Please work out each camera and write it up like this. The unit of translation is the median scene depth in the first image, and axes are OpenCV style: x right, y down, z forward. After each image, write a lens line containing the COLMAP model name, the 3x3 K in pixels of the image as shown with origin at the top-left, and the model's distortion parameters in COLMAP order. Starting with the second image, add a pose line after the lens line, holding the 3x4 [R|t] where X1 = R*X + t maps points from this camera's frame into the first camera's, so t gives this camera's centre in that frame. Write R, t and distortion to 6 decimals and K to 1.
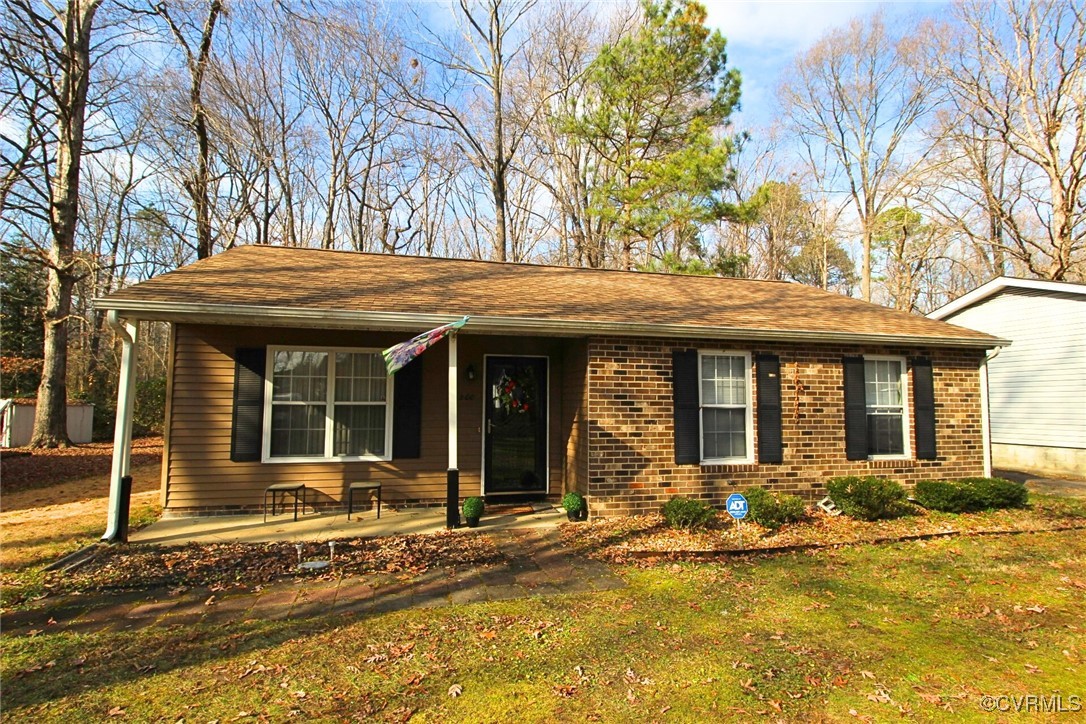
lens RADIAL K [[506.4, 0, 539.2], [0, 506.4, 365.8], [0, 0, 1]] dist [0.001875, -0.011223]
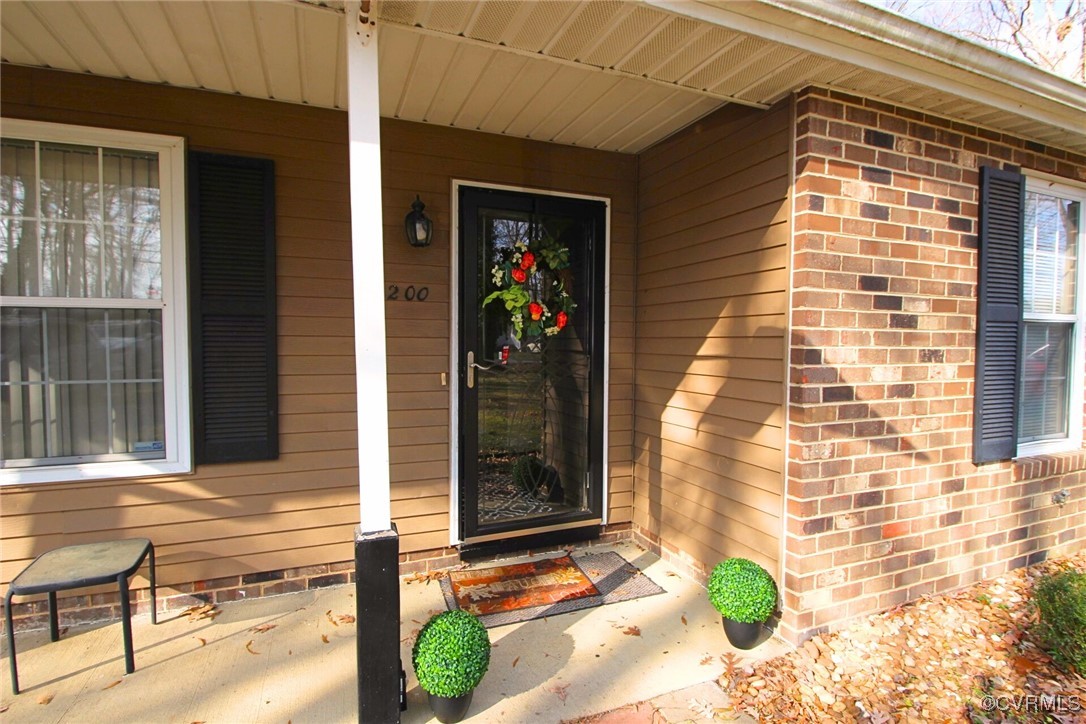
lens RADIAL K [[506.4, 0, 539.2], [0, 506.4, 365.8], [0, 0, 1]] dist [0.001875, -0.011223]
pose [[0.989642, -0.007408, 0.143369, -0.101397], [-0.009321, 0.993244, 0.115666, 0.070758], [-0.143258, -0.115804, 0.982887, 0.612413]]
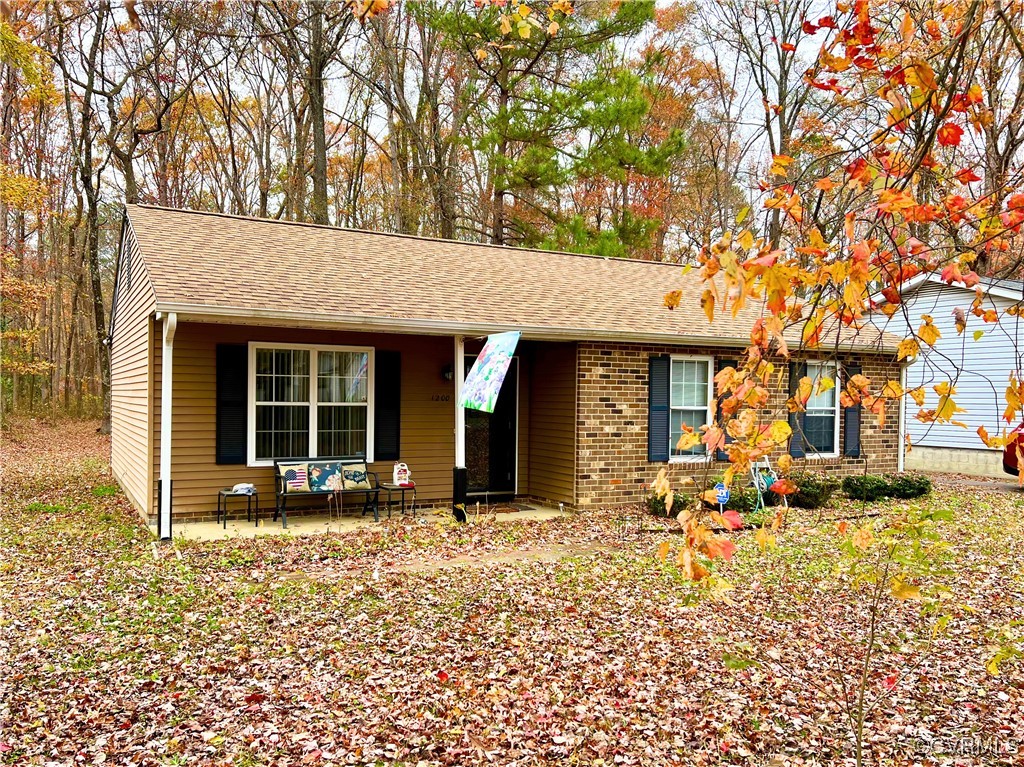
lens RADIAL K [[752.2, 0, 471.0], [0, 752.2, 414.6], [0, 0, 1]] dist [0.075669, -0.082918]
pose [[0.976022, 0.000794, 0.217669, -0.405281], [-0.022234, 0.995126, 0.096068, -0.046723], [-0.216532, -0.098604, 0.971283, -0.422195]]
